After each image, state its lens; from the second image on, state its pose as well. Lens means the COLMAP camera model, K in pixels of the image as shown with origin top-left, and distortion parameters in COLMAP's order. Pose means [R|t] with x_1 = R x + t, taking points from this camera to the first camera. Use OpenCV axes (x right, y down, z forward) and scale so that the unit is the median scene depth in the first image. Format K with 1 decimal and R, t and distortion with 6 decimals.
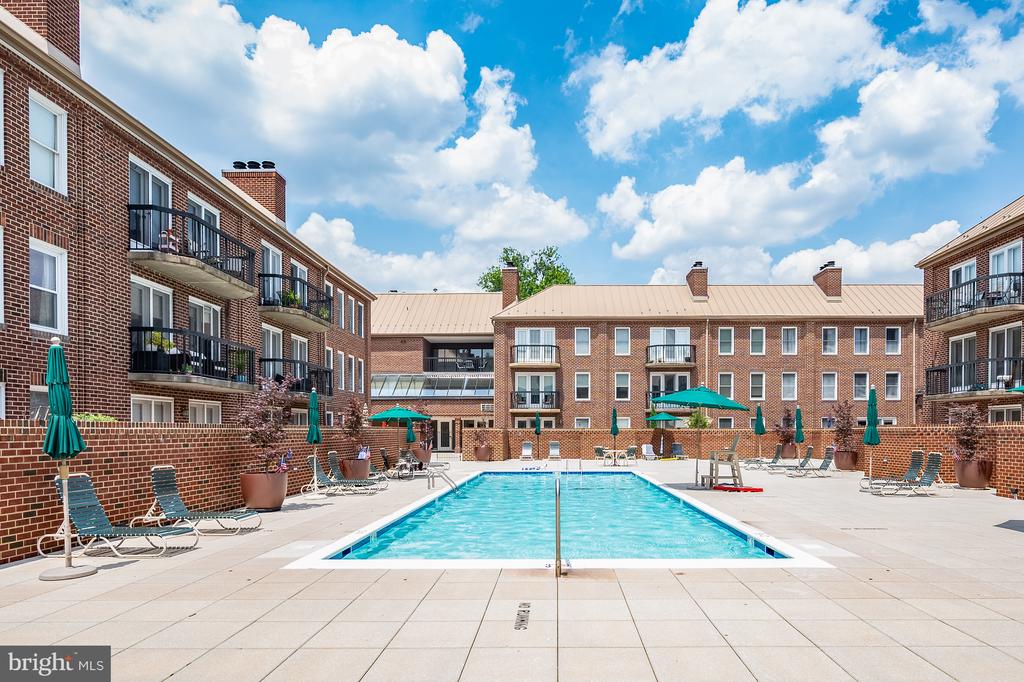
lens RADIAL K [[553.4, 0, 514.0], [0, 553.4, 415.5], [0, 0, 1]] dist [0.022447, 0.001037]
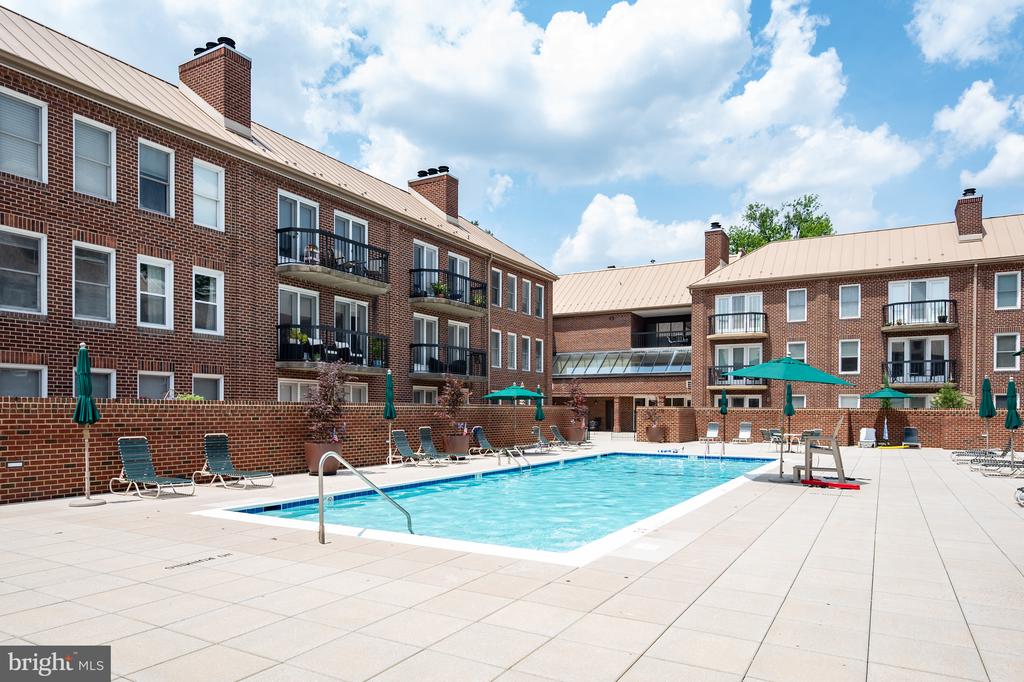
lens RADIAL K [[582.8, 0, 544.8], [0, 582.8, 395.5], [0, 0, 1]] dist [0.032596, -0.000767]
pose [[0.901396, -0.002214, -0.432990, 0.166526], [0.004068, 0.999986, 0.003357, -0.000295], [0.432976, -0.004787, 0.901393, 0.021598]]
